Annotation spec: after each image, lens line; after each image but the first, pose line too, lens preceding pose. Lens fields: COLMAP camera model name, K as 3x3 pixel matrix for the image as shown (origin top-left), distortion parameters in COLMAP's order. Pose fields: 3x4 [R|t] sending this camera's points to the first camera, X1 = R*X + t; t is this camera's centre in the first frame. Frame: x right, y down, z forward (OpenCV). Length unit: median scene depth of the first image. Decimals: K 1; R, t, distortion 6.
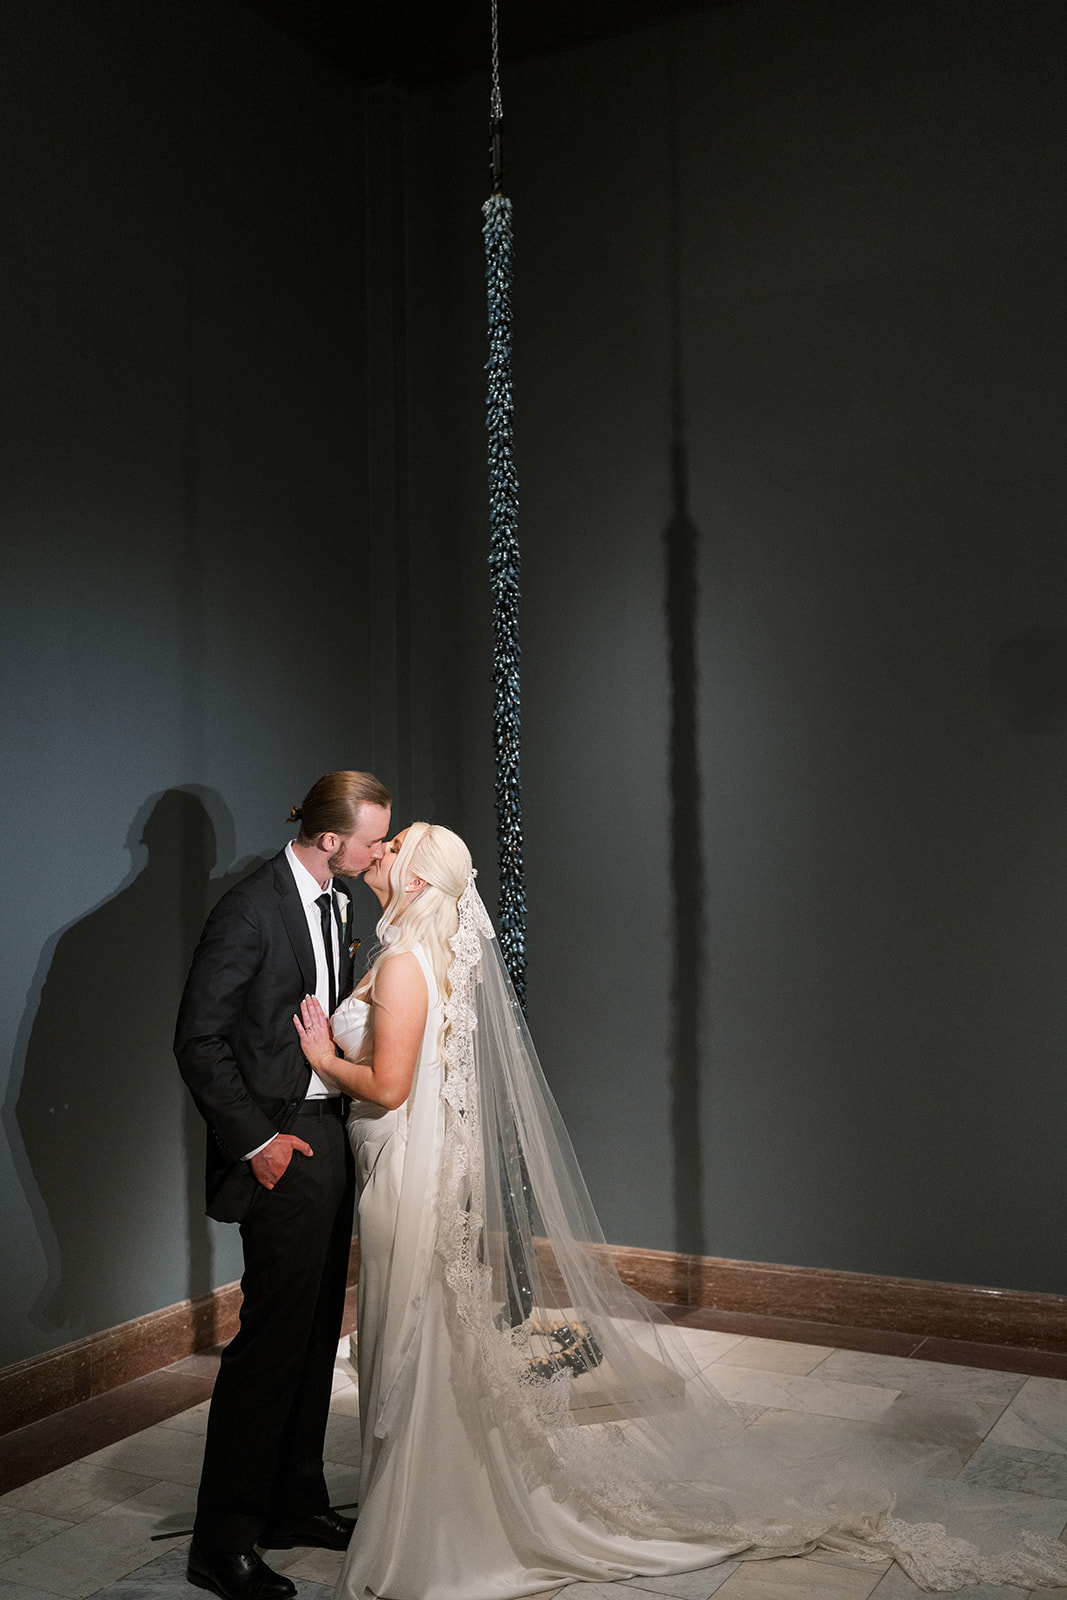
lens RADIAL K [[1614.7, 0, 530.5], [0, 1614.7, 802.4], [0, 0, 1]] dist [0.001216, 0.000000]
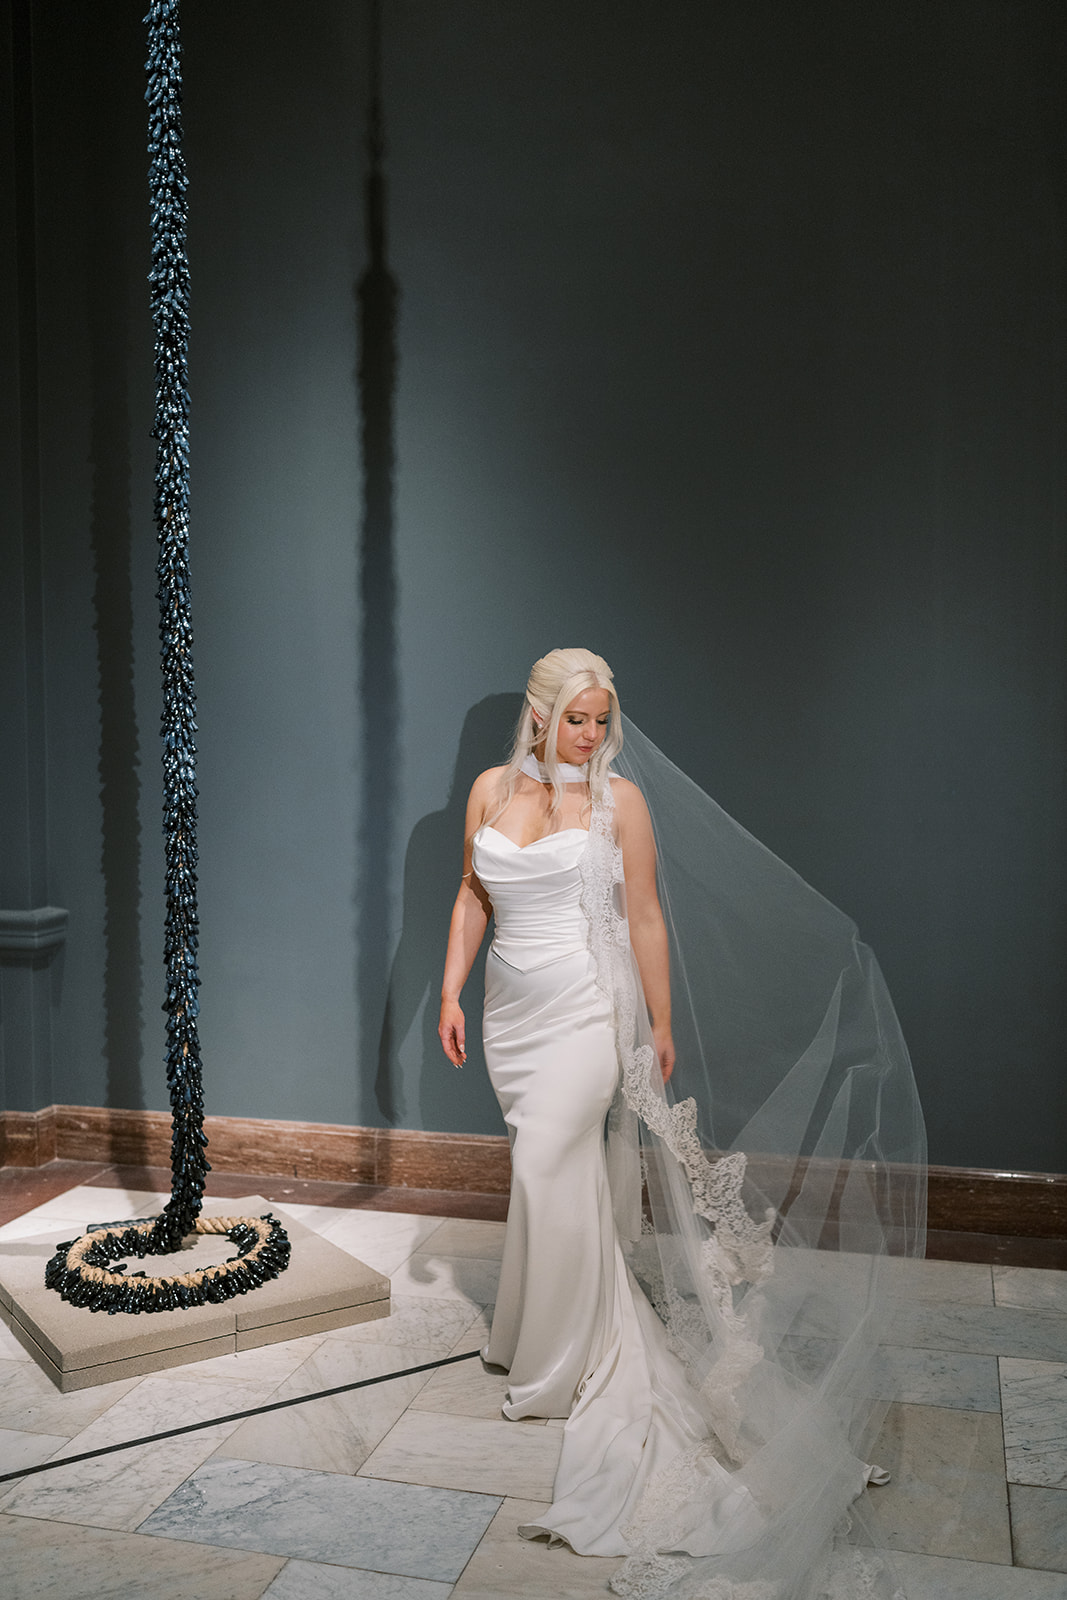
lens RADIAL K [[1614.7, 0, 537.3], [0, 1614.7, 797.6], [0, 0, 1]] dist [0.001216, 0.000000]
pose [[0.973903, -0.001206, 0.226963, -0.020384], [-0.017817, 0.996494, 0.081748, 0.033059], [-0.226266, -0.083659, 0.970466, 0.174836]]
